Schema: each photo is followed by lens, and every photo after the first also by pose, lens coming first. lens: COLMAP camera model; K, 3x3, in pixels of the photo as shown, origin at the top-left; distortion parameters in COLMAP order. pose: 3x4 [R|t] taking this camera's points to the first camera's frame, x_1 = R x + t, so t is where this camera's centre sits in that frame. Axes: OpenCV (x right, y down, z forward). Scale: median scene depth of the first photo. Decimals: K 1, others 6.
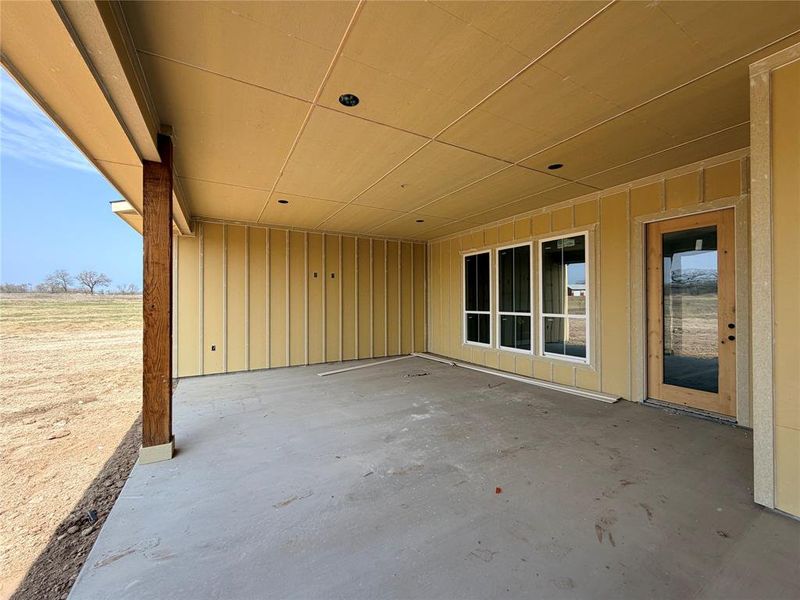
lens RADIAL K [[316.2, 0, 399.9], [0, 316.2, 297.8], [0, 0, 1]] dist [0.010576, 0.000056]
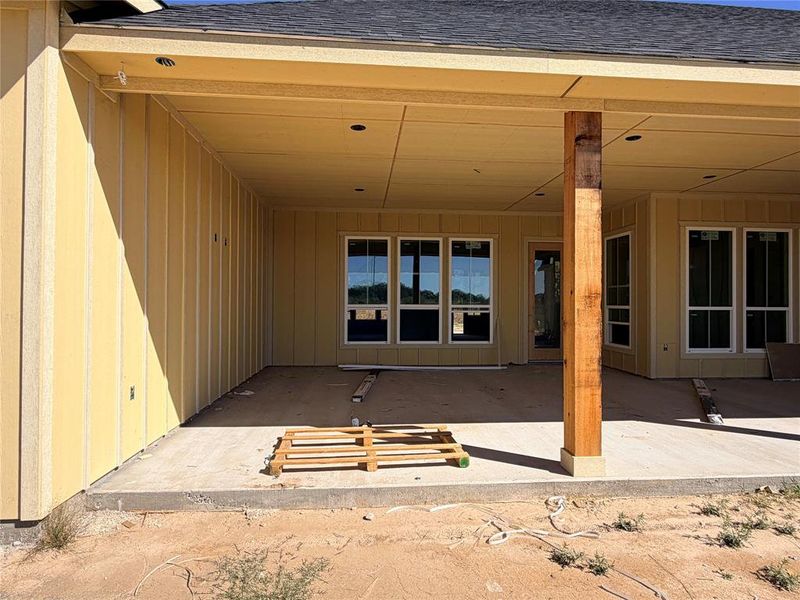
lens RADIAL K [[457.3, 0, 400.0], [0, 457.3, 300.0], [0, 0, 1]] dist [0.000846, -0.000190]
pose [[0.422070, 0.010917, 0.906497, -0.976983], [-0.015887, 0.999863, -0.004644, 0.037811], [-0.906424, -0.012441, 0.422186, 0.449523]]
